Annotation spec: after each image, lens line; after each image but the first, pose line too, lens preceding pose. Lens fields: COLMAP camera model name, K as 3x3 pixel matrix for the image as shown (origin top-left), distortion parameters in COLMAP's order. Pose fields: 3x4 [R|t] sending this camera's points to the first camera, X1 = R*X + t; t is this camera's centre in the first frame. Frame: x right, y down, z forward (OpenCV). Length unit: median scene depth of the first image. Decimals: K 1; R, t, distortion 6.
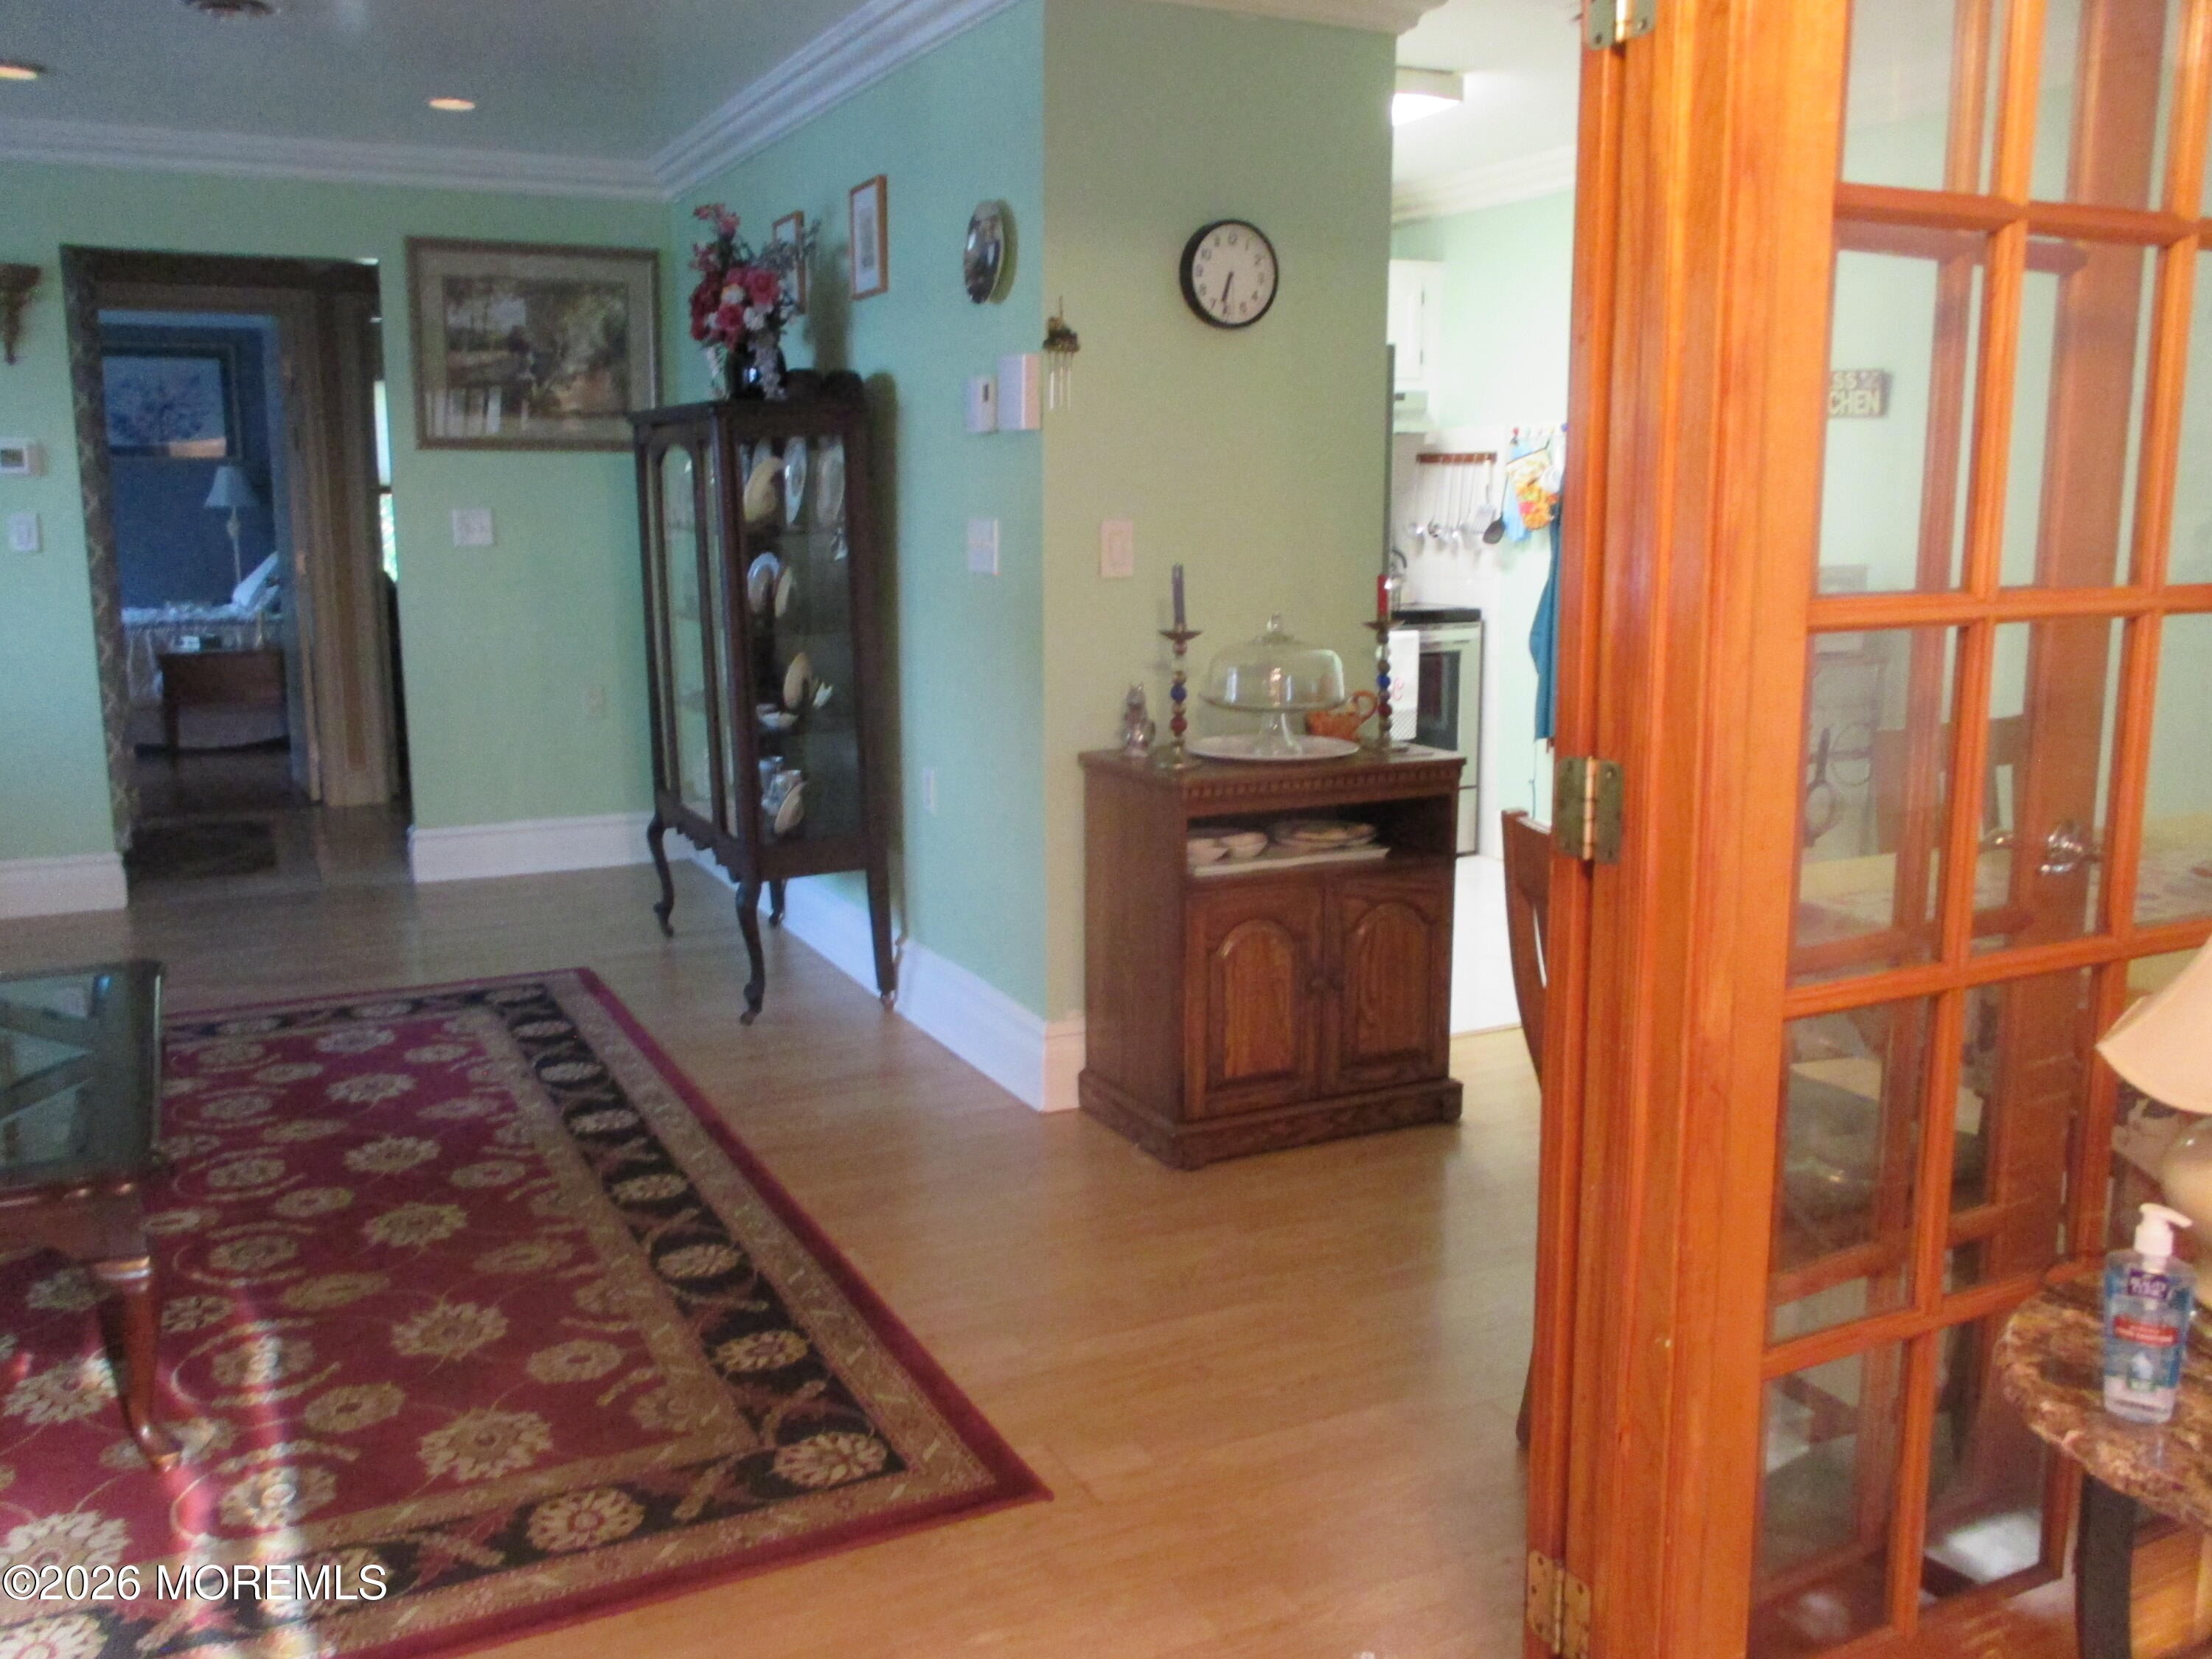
lens RADIAL K [[1838.1, 0, 1102.2], [0, 1838.1, 833.4], [0, 0, 1]] dist [-0.044127, 0.023701]
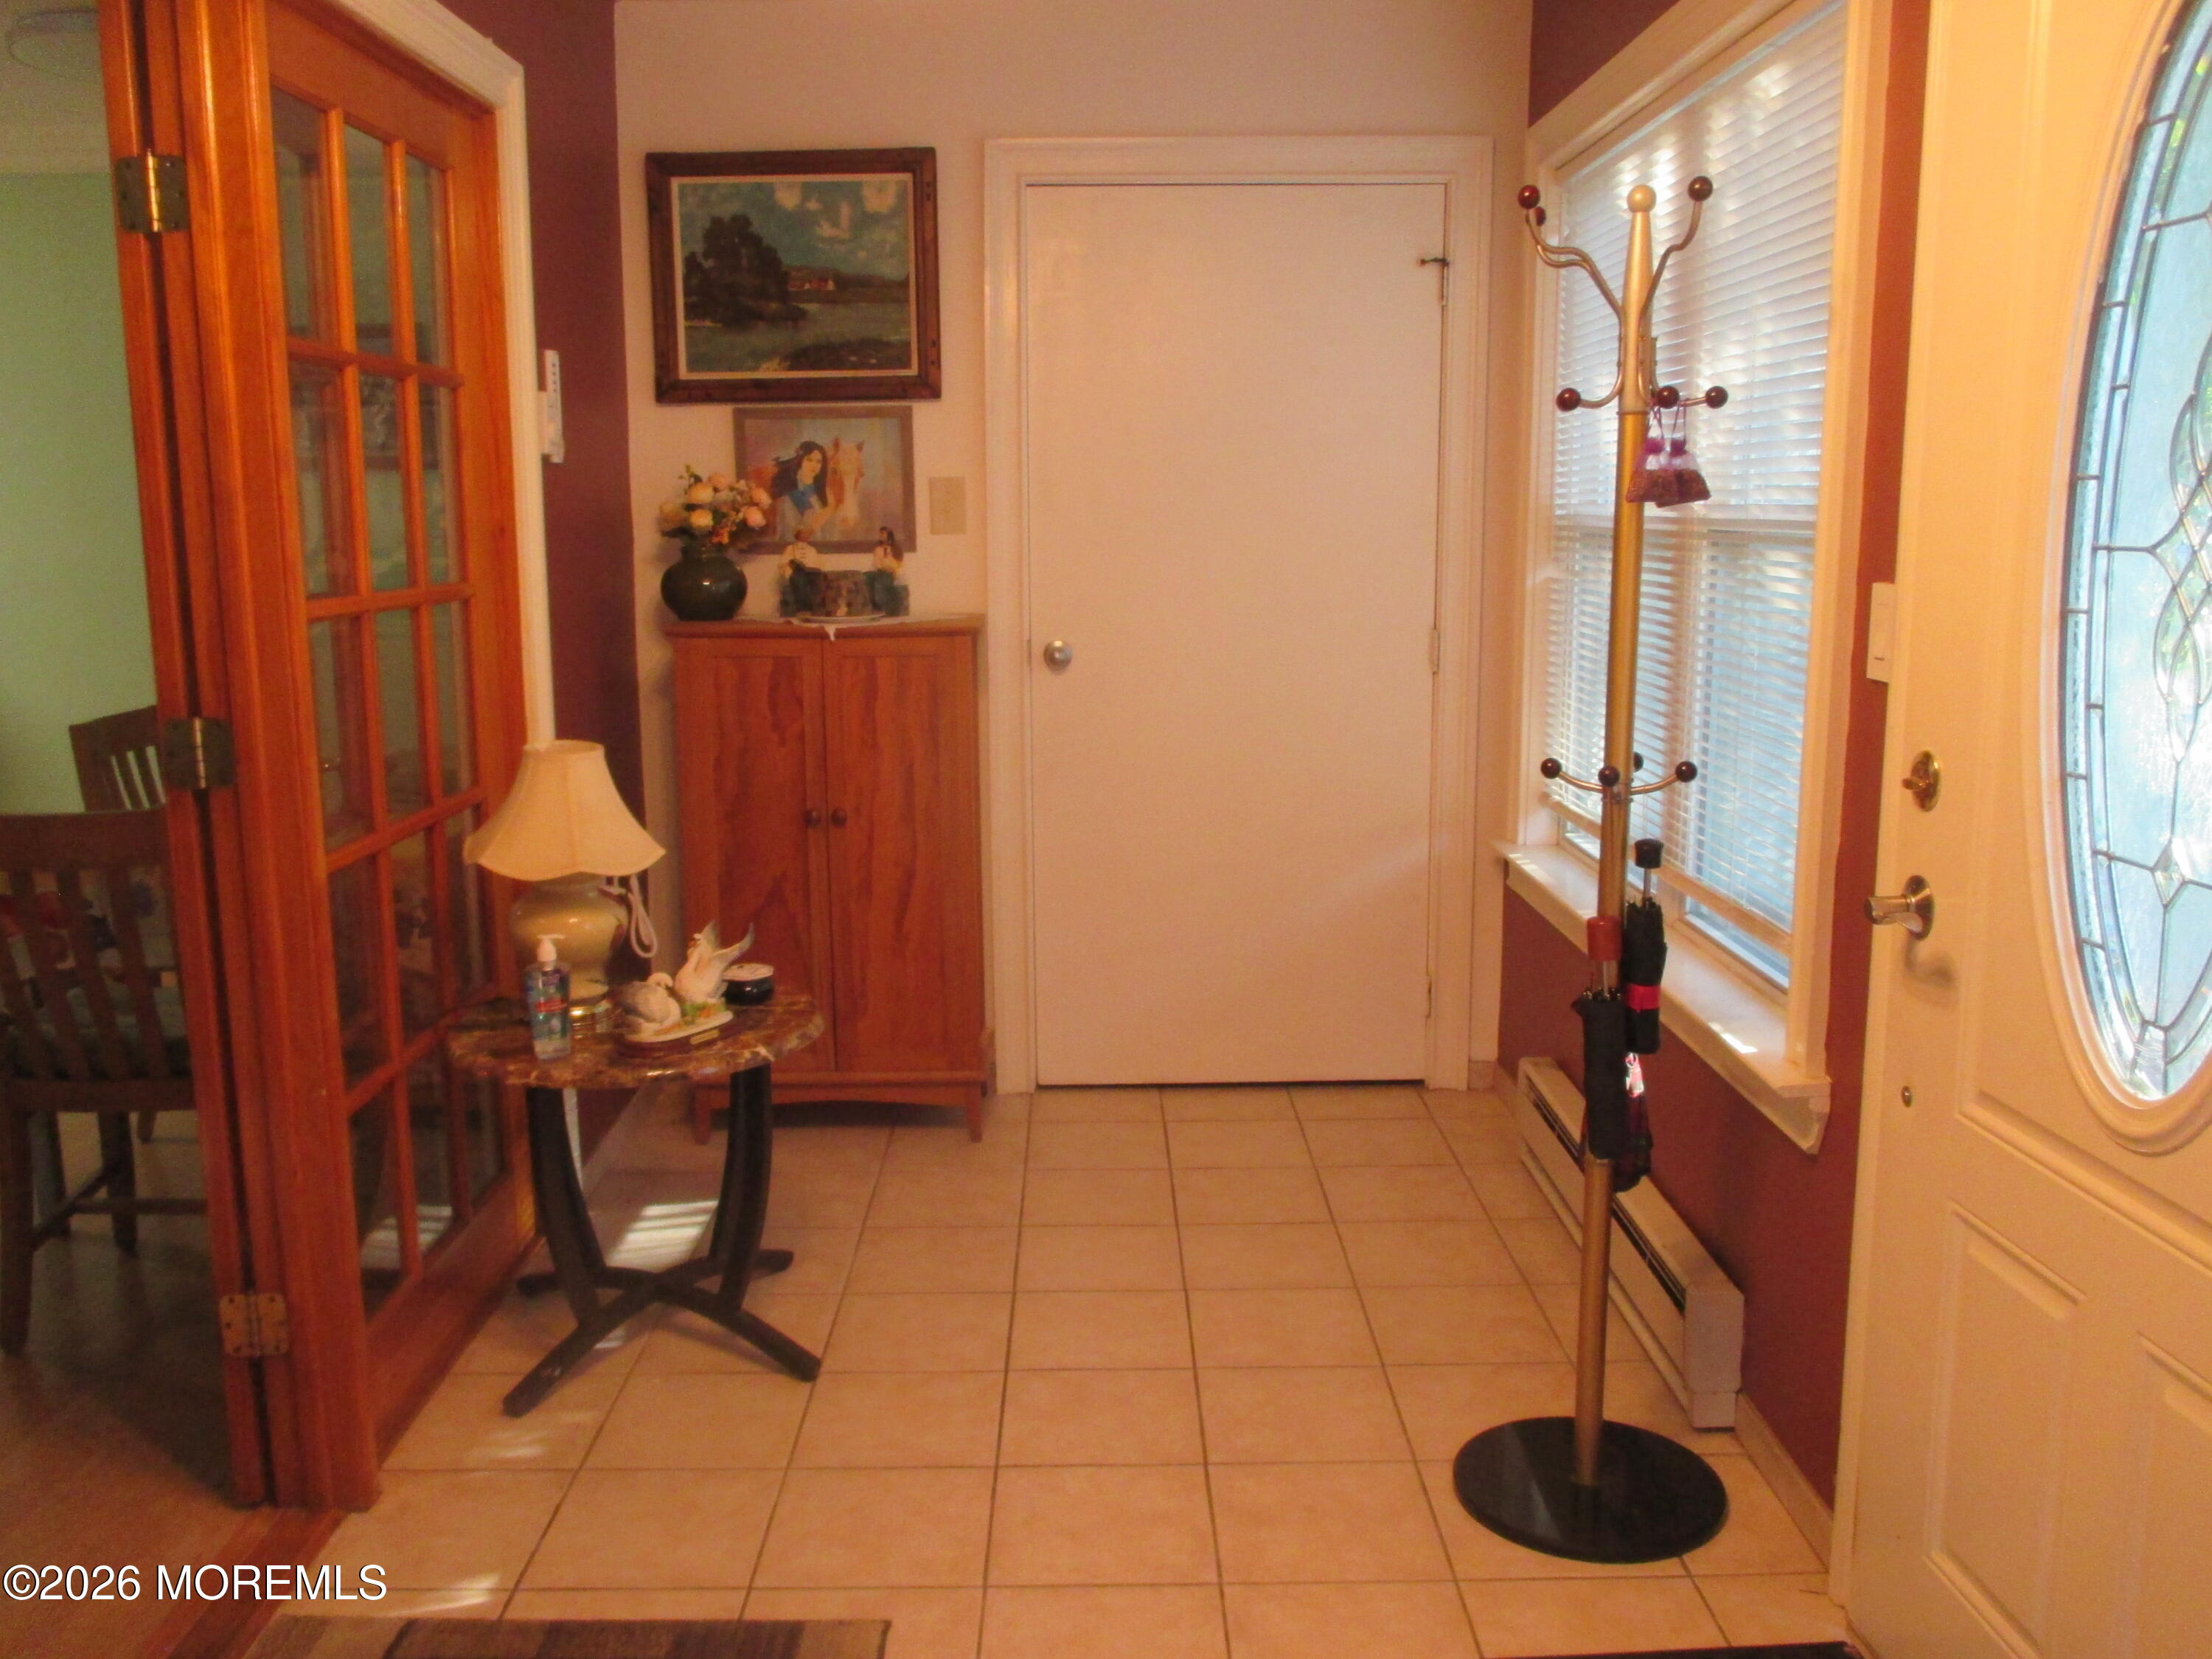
lens RADIAL K [[1838.1, 0, 1104.0], [0, 1838.1, 831.5], [0, 0, 1]] dist [-0.044127, 0.023701]
pose [[0.437903, -0.155190, 0.885527, -0.711644], [0.166805, 0.981911, 0.089594, 0.037920], [-0.883412, 0.108477, 0.455868, -0.289947]]
